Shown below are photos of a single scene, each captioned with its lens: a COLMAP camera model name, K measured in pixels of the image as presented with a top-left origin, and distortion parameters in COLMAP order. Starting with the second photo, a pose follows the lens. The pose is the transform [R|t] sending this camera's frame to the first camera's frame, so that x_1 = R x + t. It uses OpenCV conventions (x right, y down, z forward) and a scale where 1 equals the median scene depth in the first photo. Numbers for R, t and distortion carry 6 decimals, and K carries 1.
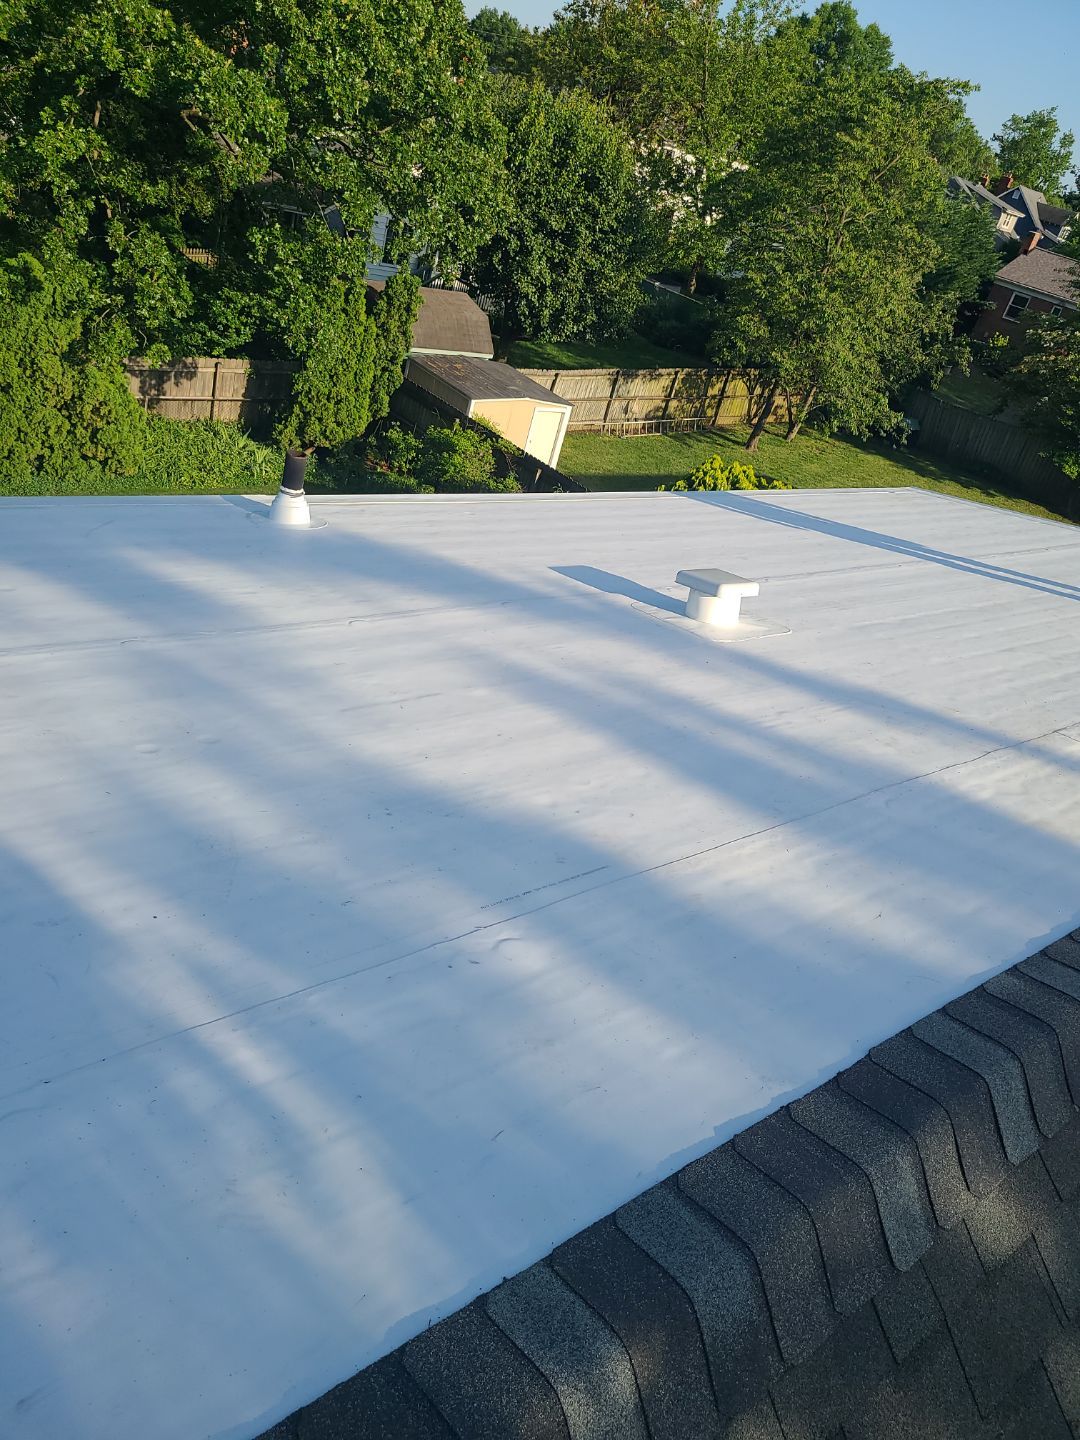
lens RADIAL K [[1086.1, 0, 575.9], [0, 1086.1, 681.1], [0, 0, 1]] dist [0.099754, -0.055687]
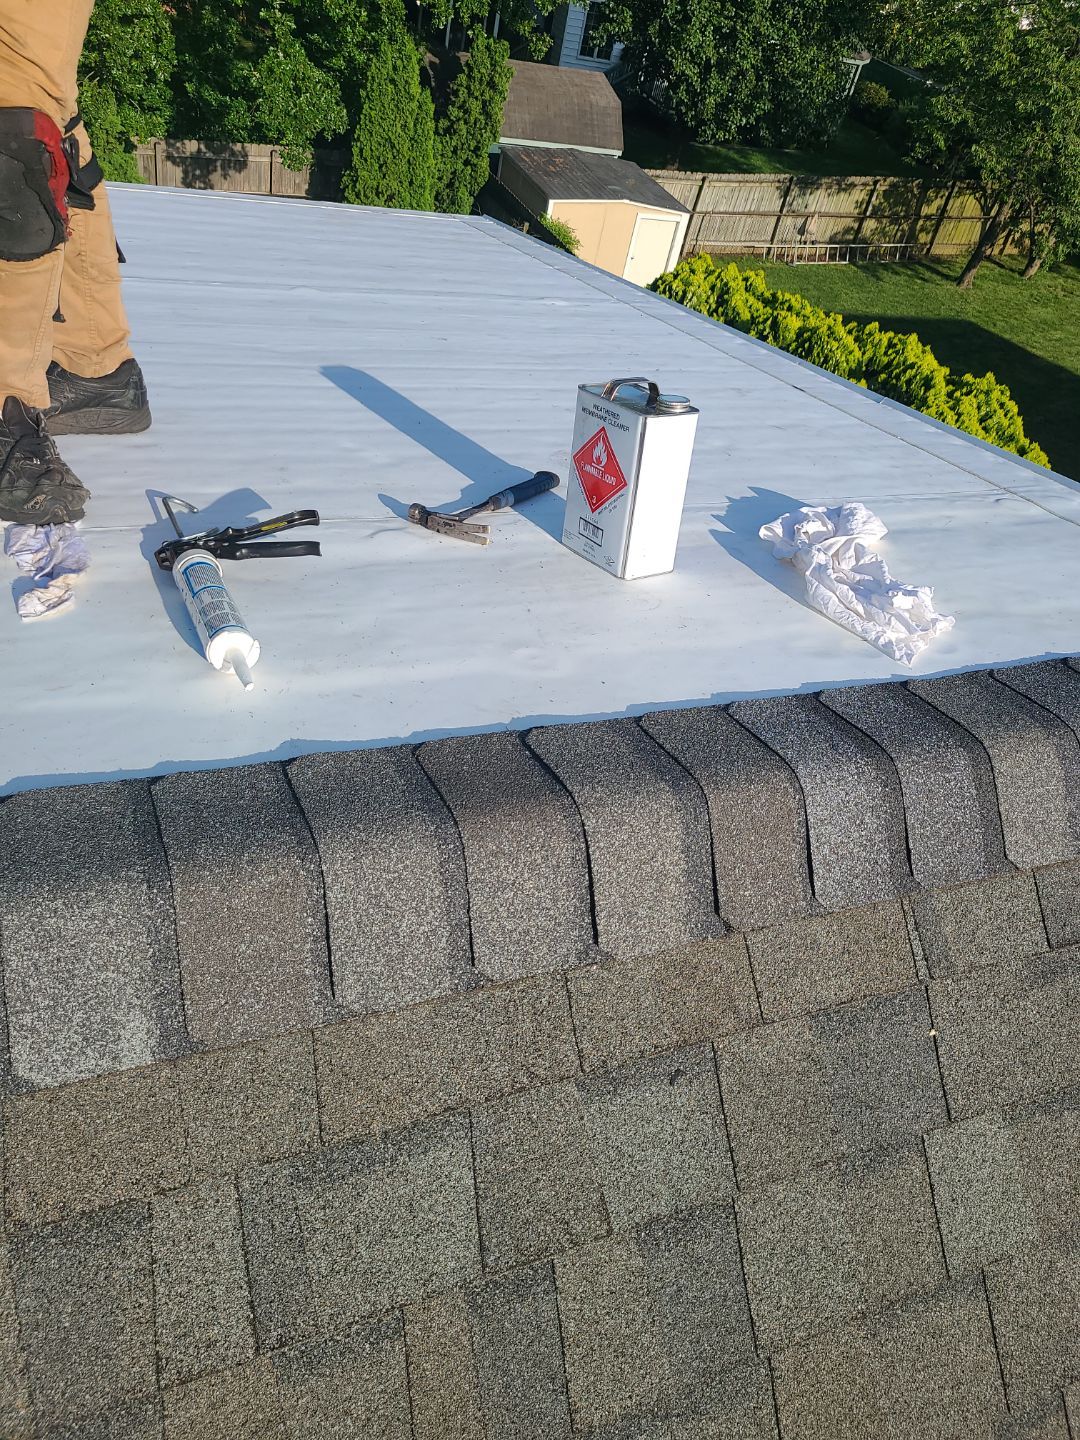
lens RADIAL K [[1089.3, 0, 571.9], [0, 1089.3, 668.4], [0, 0, 1]] dist [0.061258, -0.006994]
pose [[0.959305, 0.126764, -0.252318, 0.225577], [-0.097369, 0.987265, 0.125806, -0.022449], [0.265053, -0.096118, 0.959431, 0.239472]]
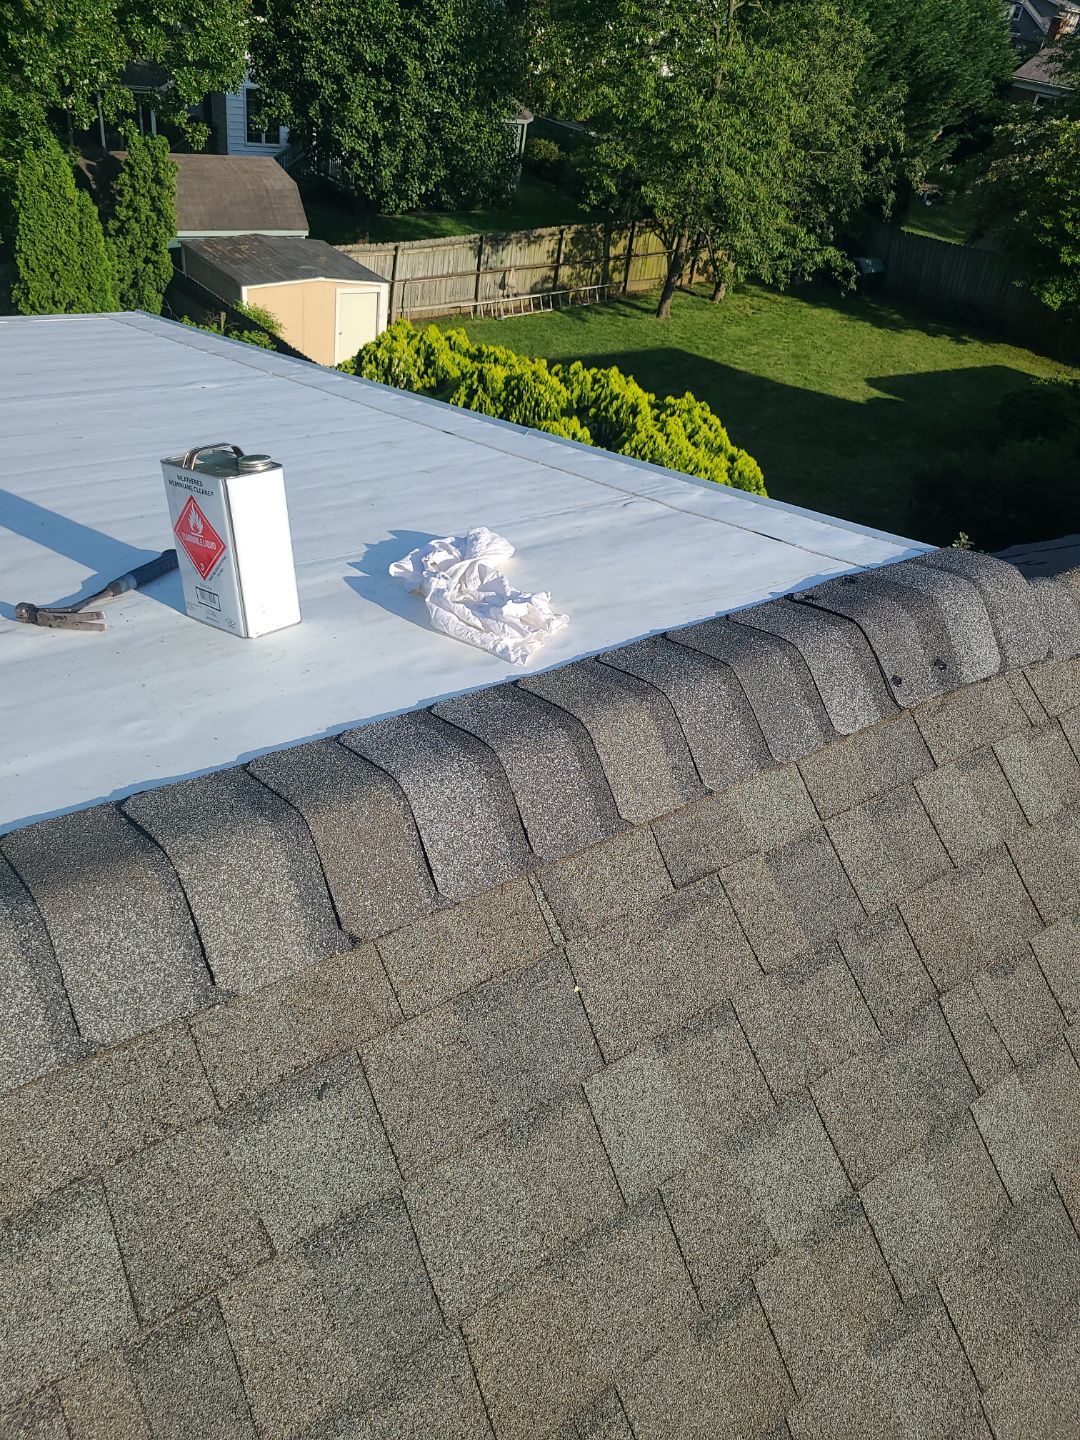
lens RADIAL K [[1087.7, 0, 567.4], [0, 1087.7, 696.5], [0, 0, 1]] dist [0.069979, -0.016561]
pose [[0.992705, -0.078701, -0.091342, 0.256271], [0.087396, 0.991589, 0.095463, -0.018270], [0.083061, -0.102749, 0.991233, 0.235593]]
